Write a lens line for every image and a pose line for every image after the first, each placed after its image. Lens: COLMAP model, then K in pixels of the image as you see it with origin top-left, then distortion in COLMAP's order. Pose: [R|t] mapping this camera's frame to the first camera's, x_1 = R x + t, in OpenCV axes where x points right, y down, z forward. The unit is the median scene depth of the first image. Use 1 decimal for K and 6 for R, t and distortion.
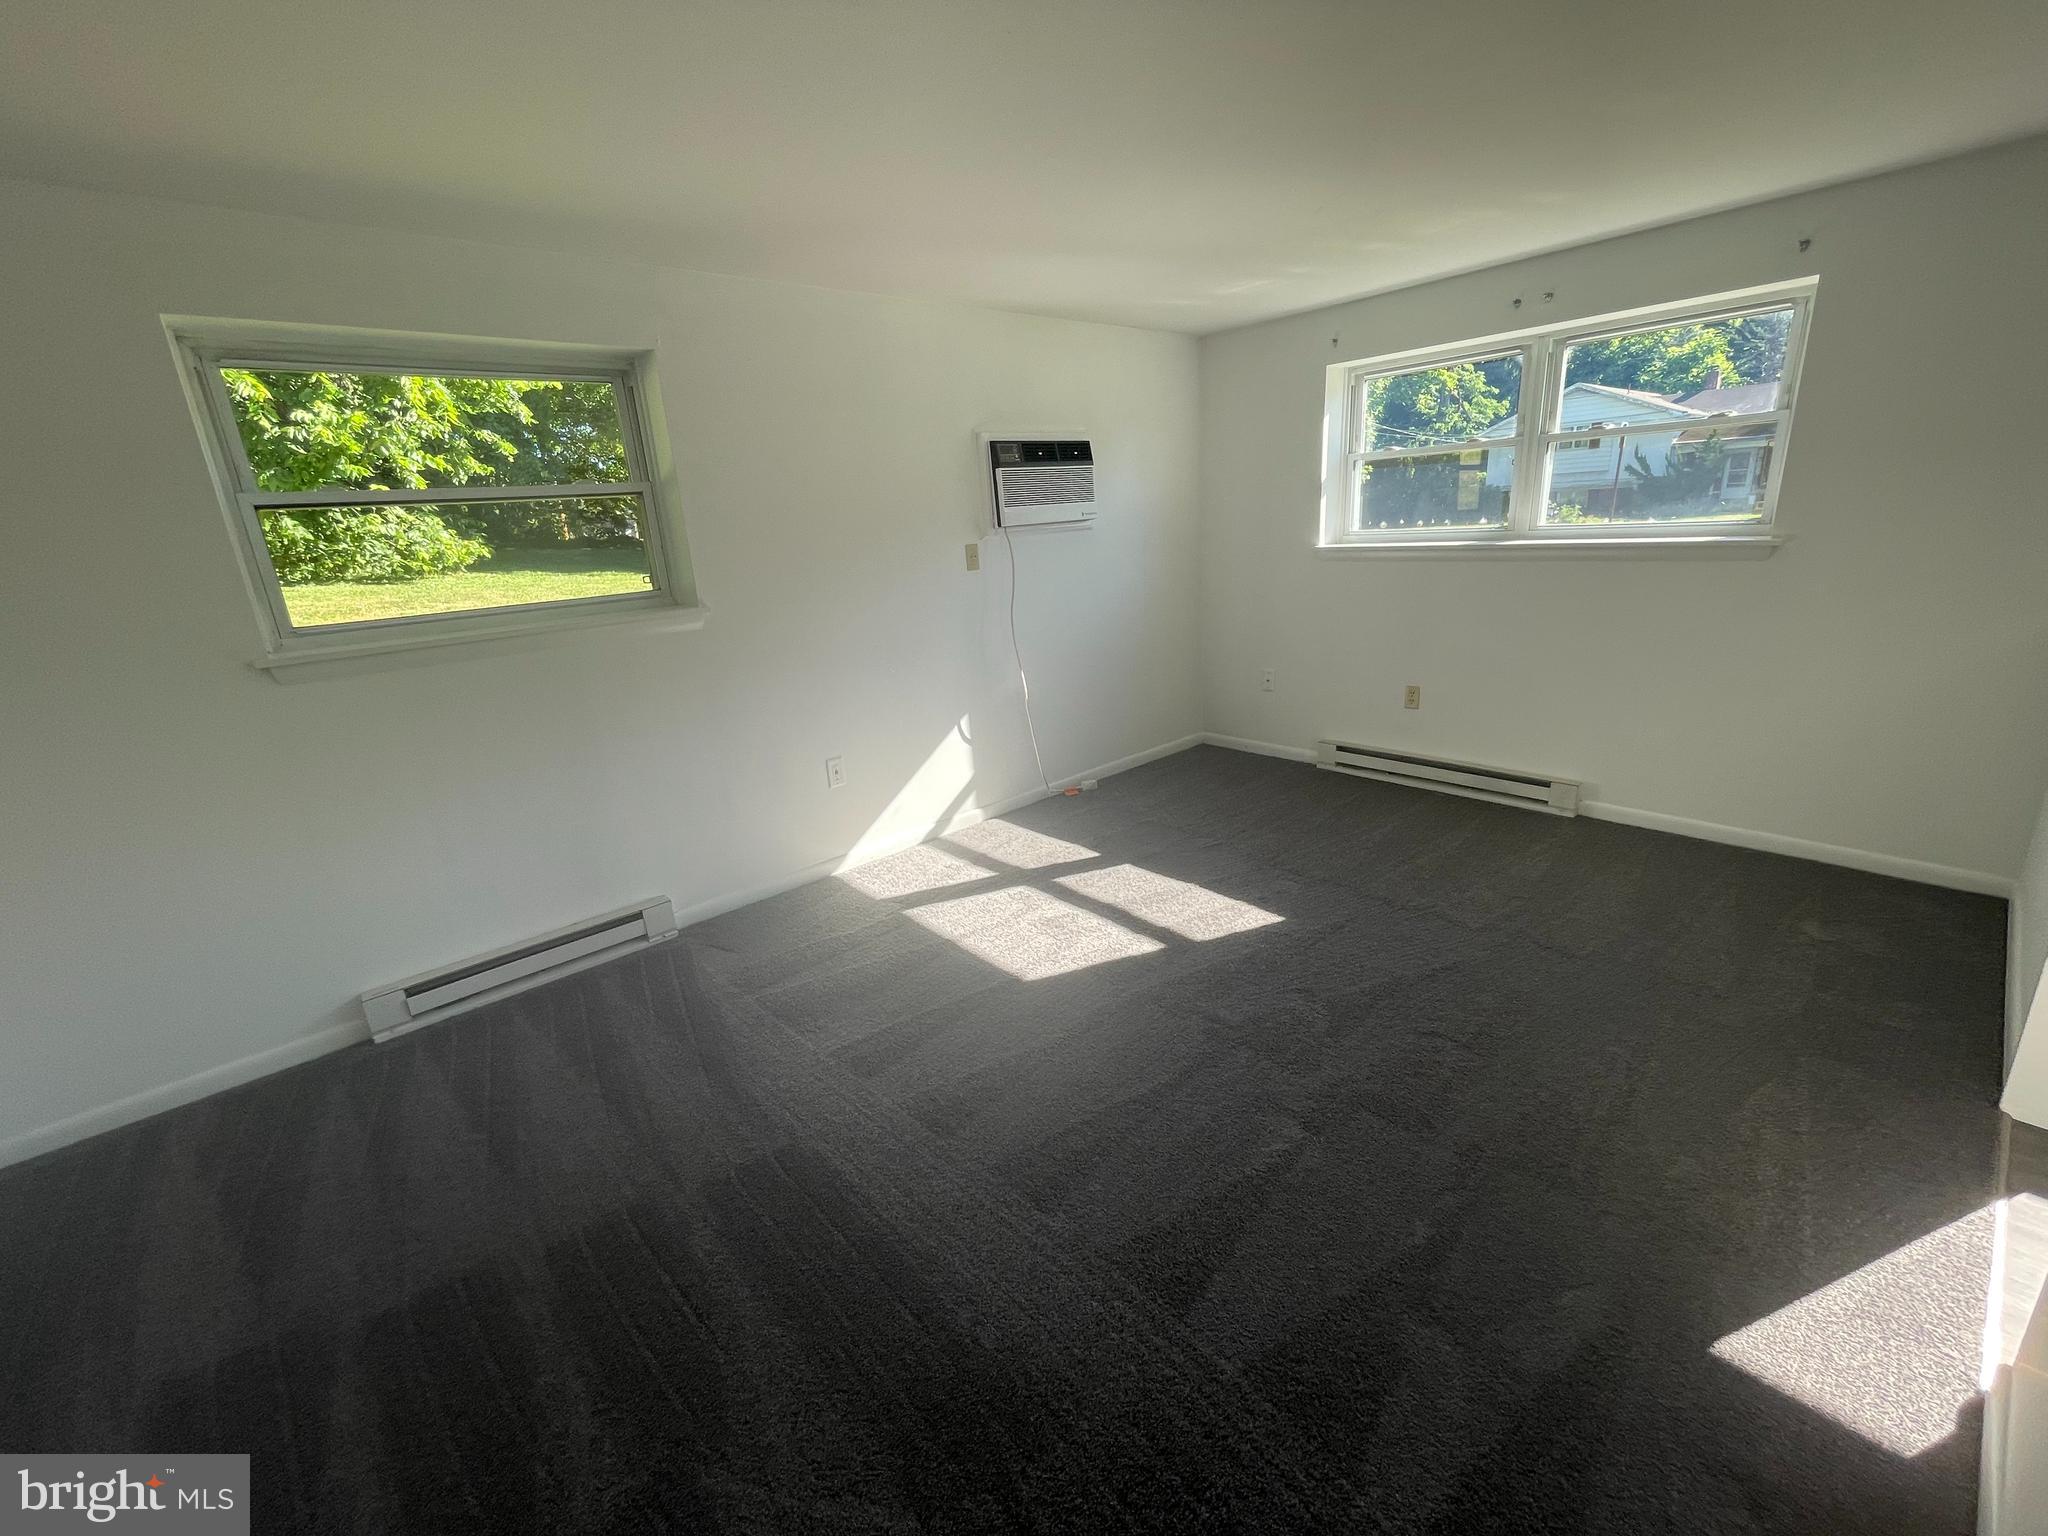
lens RADIAL K [[835.5, 0, 1024.0], [0, 835.5, 768.0], [0, 0, 1]] dist [-0.009006, -0.000237]
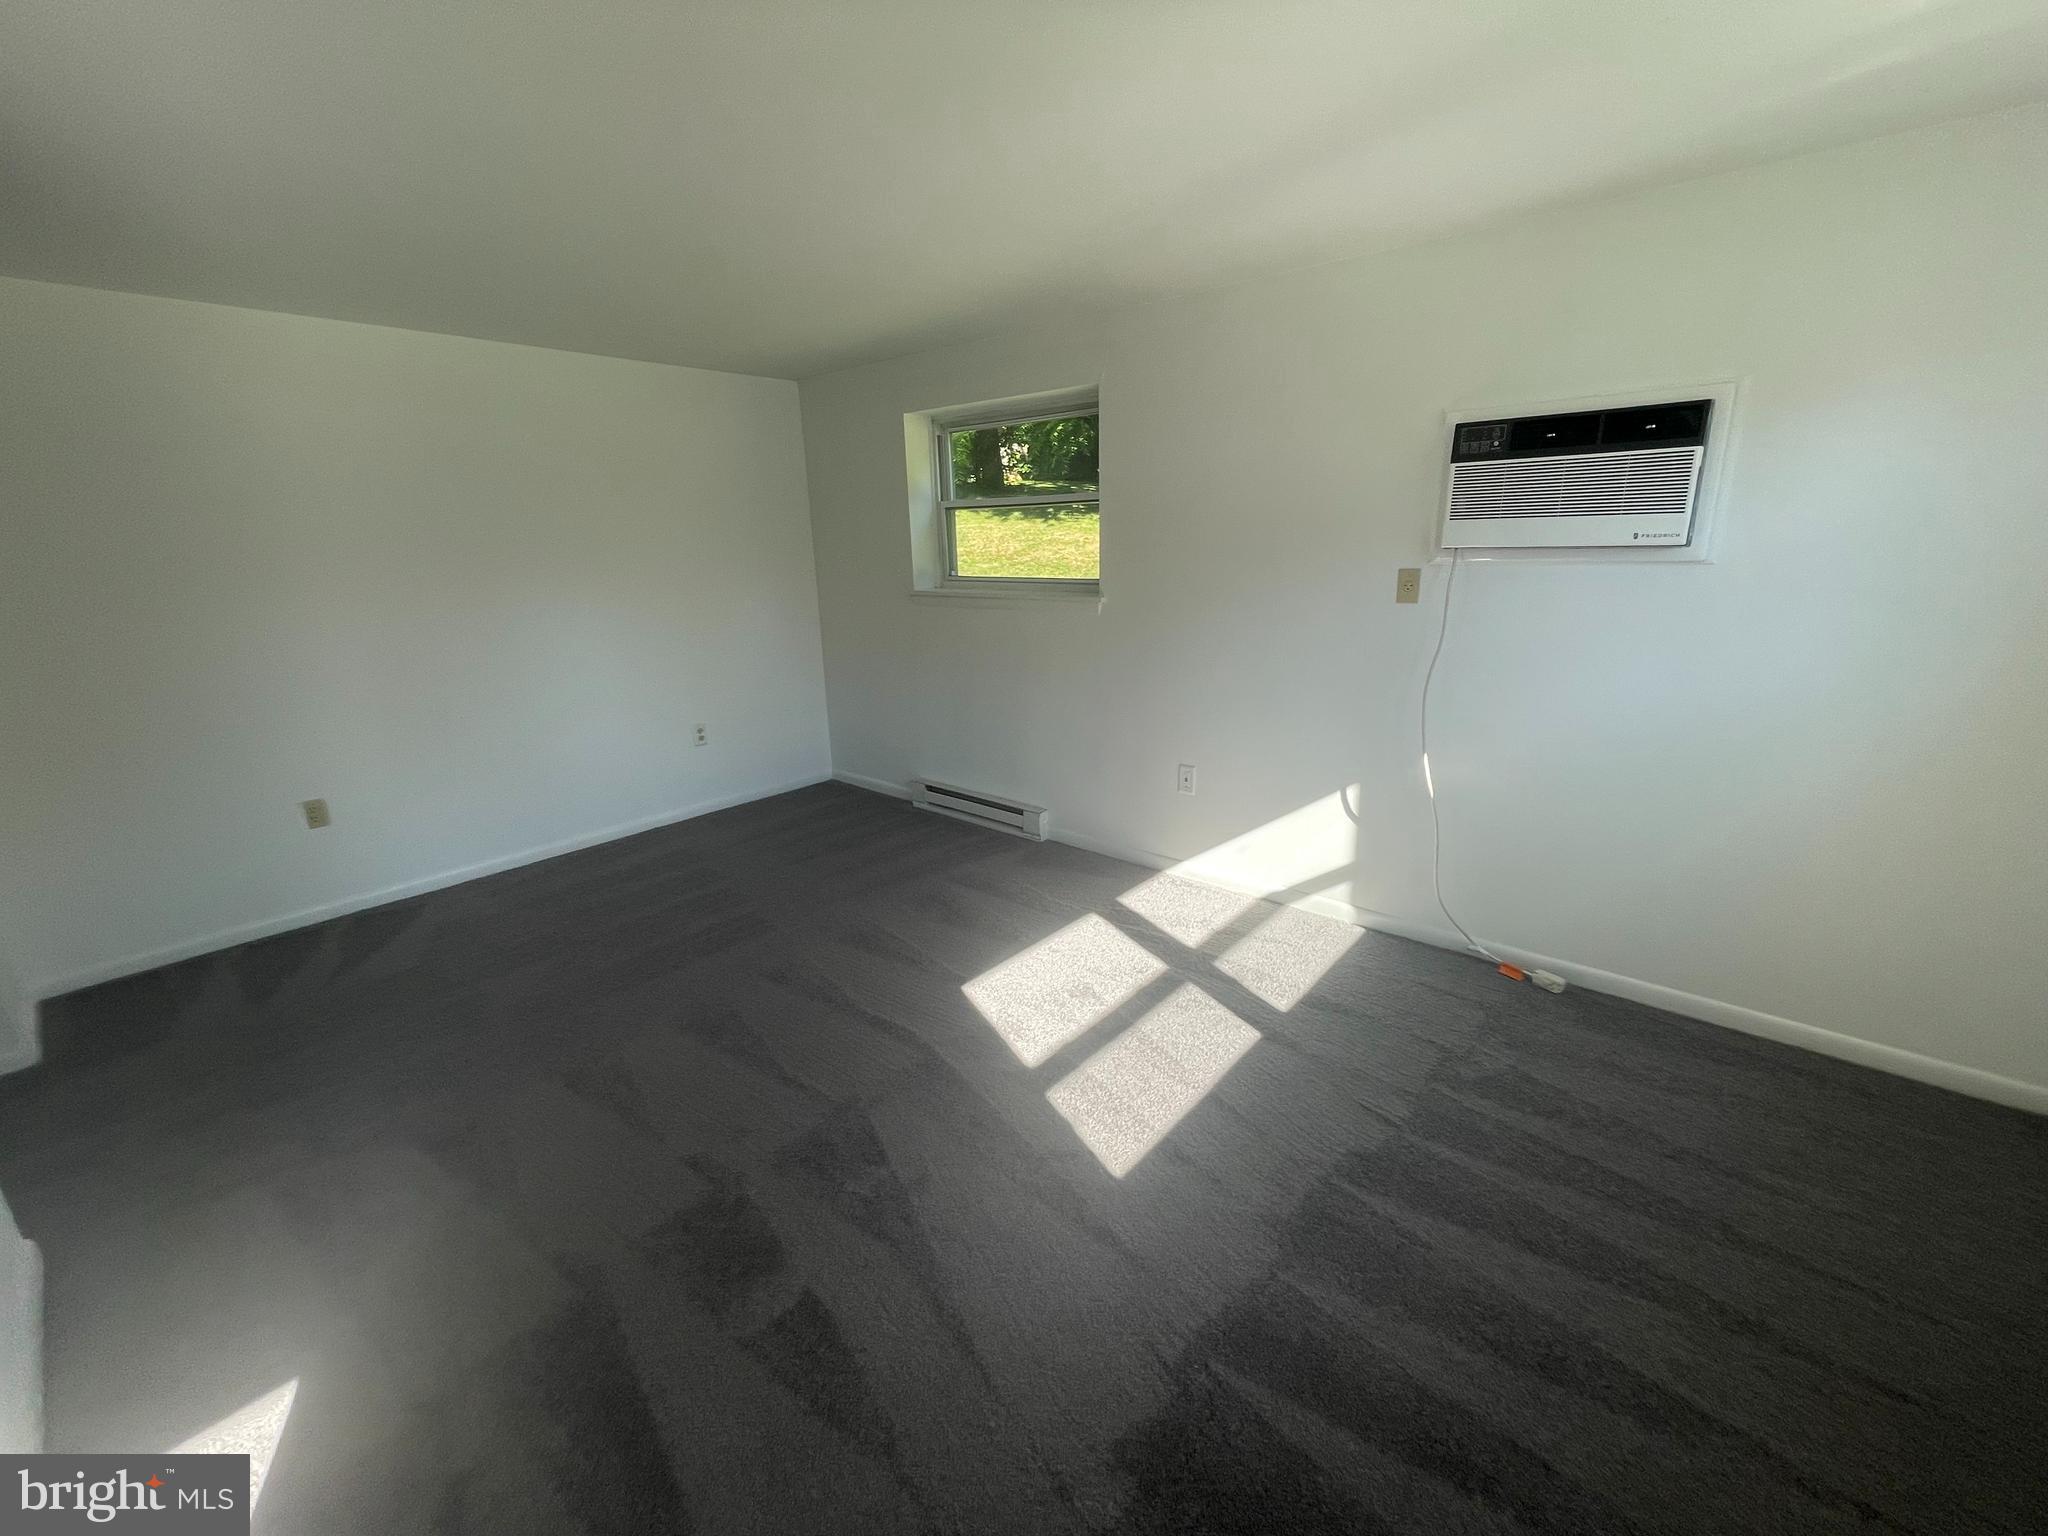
lens RADIAL K [[835.5, 0, 1024.0], [0, 835.5, 768.0], [0, 0, 1]] dist [-0.009006, -0.000237]
pose [[0.131737, 0.324933, -0.936517, 0.641741], [-0.273012, 0.920106, 0.280835, -0.221301], [0.952948, 0.218684, 0.209923, 0.565000]]
